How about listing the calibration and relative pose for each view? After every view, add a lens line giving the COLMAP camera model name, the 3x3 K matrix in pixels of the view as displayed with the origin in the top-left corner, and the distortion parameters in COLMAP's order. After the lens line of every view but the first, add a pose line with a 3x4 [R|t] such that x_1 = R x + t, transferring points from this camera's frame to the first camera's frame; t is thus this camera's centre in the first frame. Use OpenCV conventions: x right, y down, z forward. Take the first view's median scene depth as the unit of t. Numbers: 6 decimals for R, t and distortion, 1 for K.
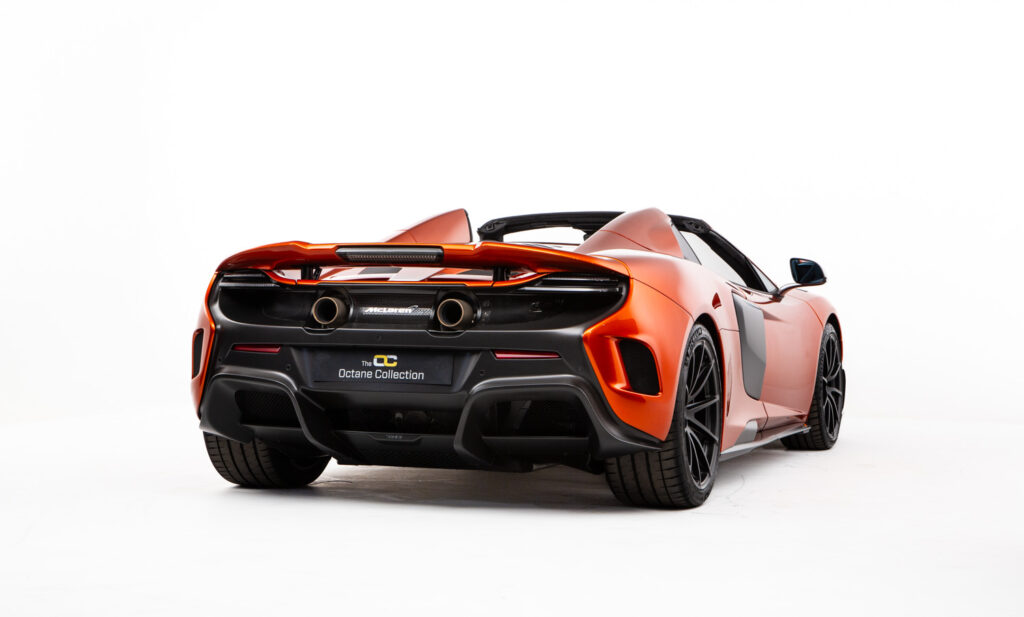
lens RADIAL K [[1899.1, 0, 515.4], [0, 1899.1, 272.3], [0, 0, 1]] dist [0.020808, 0.073765]
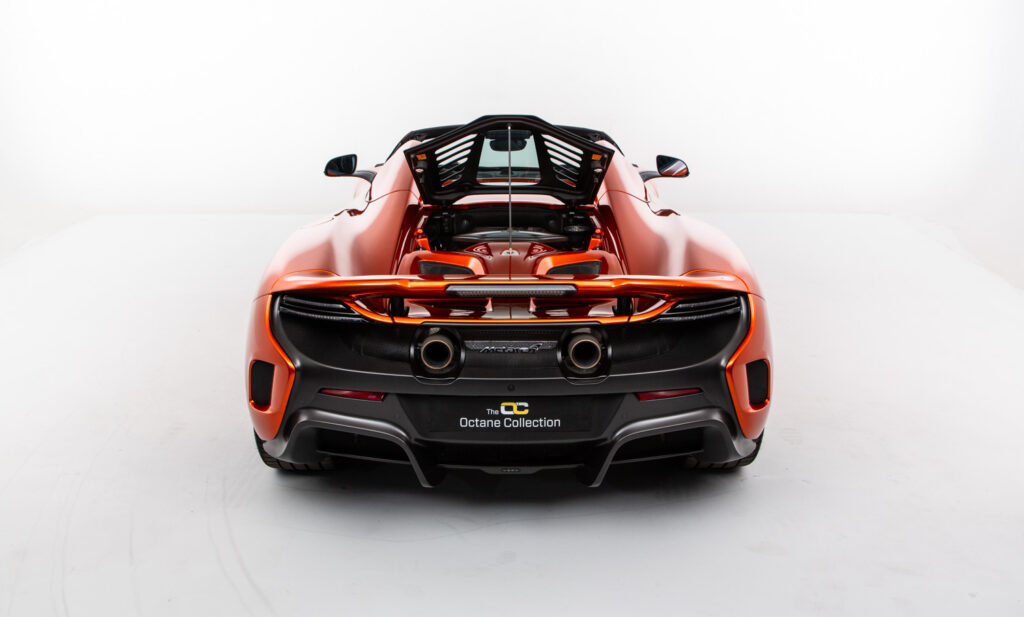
lens RADIAL K [[990.2, 0, 512.0], [0, 990.2, 308.5], [0, 0, 1]] dist [-0.013247, -0.003288]
pose [[0.938698, -0.109014, 0.327051, -0.220916], [0.005289, 0.953128, 0.302520, -0.144267], [-0.344701, -0.282245, 0.895276, 0.584710]]
